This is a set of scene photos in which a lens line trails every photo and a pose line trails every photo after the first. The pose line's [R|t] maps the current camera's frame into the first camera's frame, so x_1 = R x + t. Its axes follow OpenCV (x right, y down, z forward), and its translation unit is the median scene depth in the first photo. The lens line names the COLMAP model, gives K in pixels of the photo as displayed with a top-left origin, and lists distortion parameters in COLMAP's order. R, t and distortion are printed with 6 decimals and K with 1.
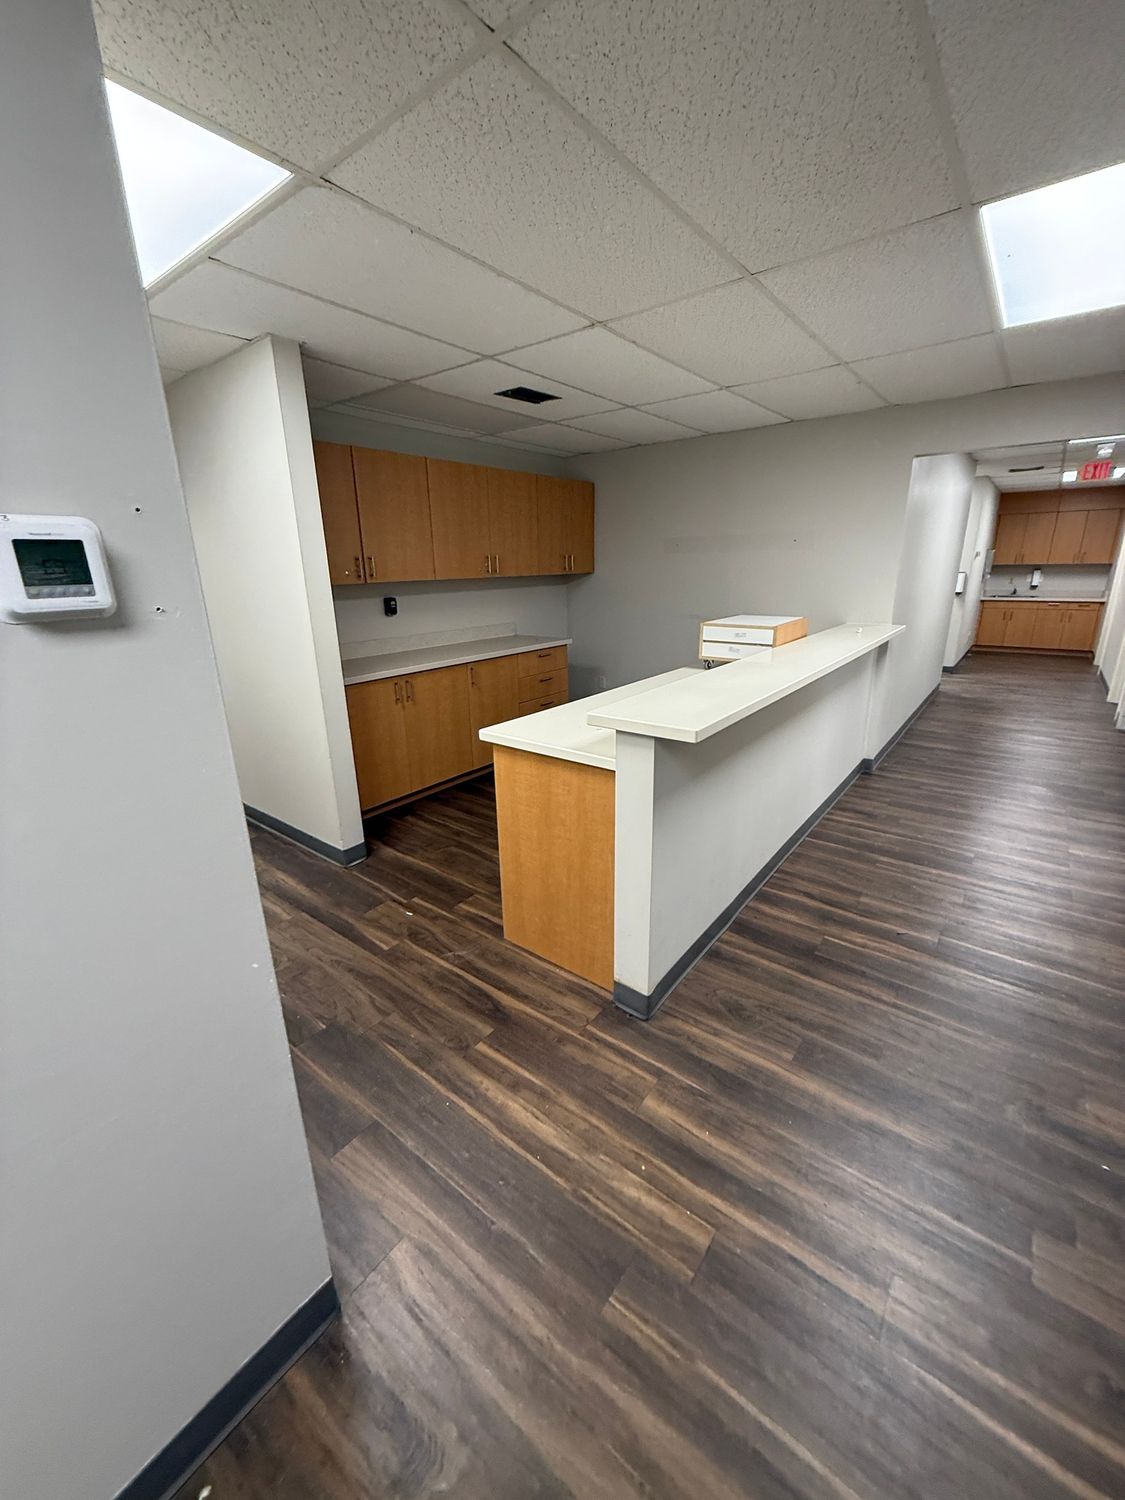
lens RADIAL K [[590.4, 0, 562.5], [0, 590.4, 750.0], [0, 0, 1]] dist [0.001338, 0.000113]
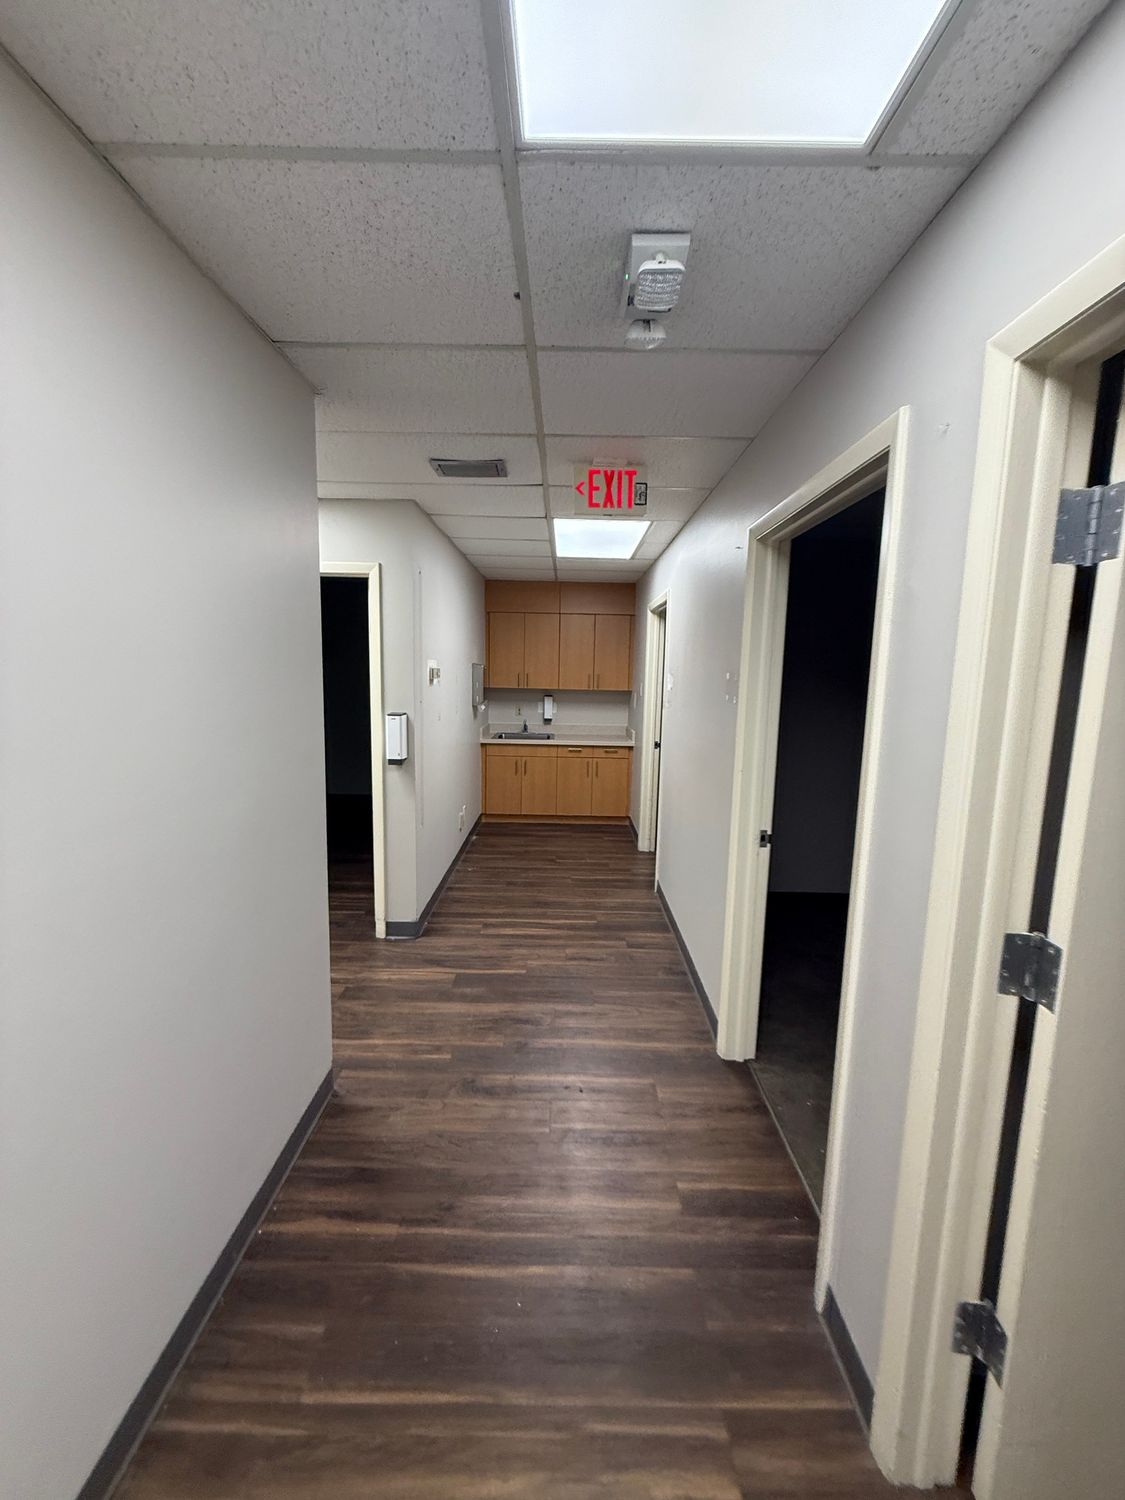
lens RADIAL K [[590.4, 0, 562.5], [0, 590.4, 750.0], [0, 0, 1]] dist [0.001338, 0.000113]
pose [[0.791091, -0.050289, 0.609628, 0.401546], [0.157406, 0.979789, -0.123436, -0.158953], [-0.591099, 0.193608, 0.783018, 0.472458]]
